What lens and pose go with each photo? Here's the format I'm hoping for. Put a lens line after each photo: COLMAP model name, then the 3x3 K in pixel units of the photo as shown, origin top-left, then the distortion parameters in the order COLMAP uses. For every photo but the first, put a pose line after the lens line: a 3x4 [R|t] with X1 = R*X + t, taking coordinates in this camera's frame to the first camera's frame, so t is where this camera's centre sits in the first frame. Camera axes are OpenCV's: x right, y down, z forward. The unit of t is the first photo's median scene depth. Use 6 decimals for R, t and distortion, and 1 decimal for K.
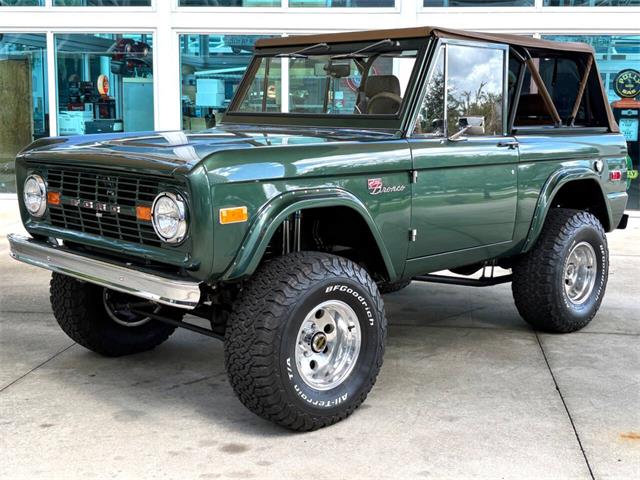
lens RADIAL K [[832.1, 0, 332.8], [0, 832.1, 230.7], [0, 0, 1]] dist [0.209161, -0.799964]
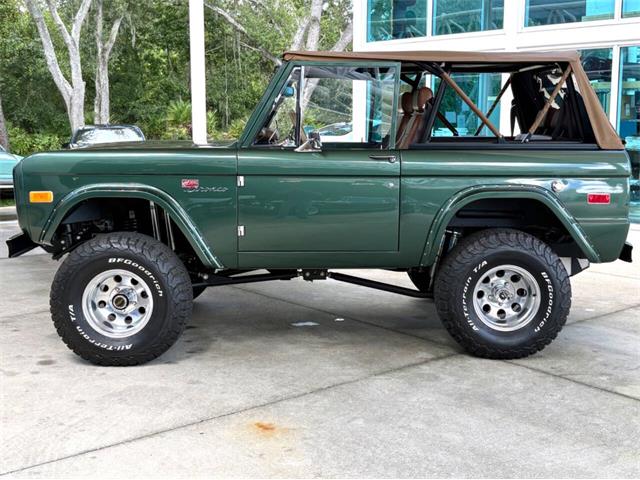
lens RADIAL K [[832.1, 0, 332.8], [0, 832.1, 230.7], [0, 0, 1]] dist [0.209161, -0.799964]
pose [[0.738928, 0.084993, -0.668402, 0.855507], [-0.097372, 0.995069, 0.018886, -0.025938], [0.666711, 0.051128, 0.743561, 0.188342]]
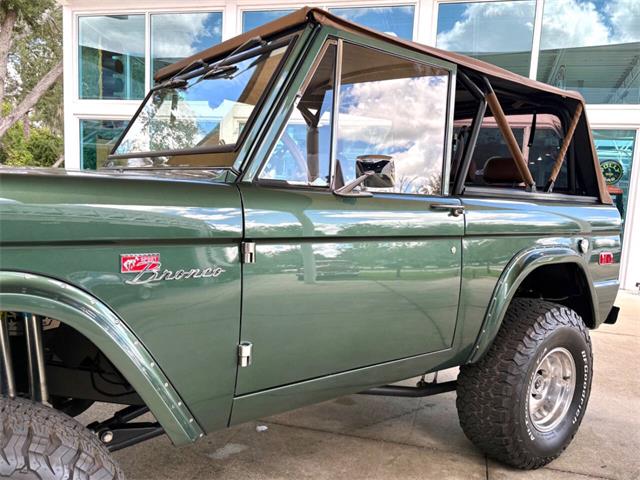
lens RADIAL K [[519.1, 0, 335.7], [0, 519.1, 250.4], [0, 0, 1]] dist [0.008212, 0.008316]
pose [[0.990606, 0.054101, -0.125589, 0.173034], [-0.058605, 0.997754, -0.032449, -0.050411], [0.123551, 0.039504, 0.991552, 0.575737]]
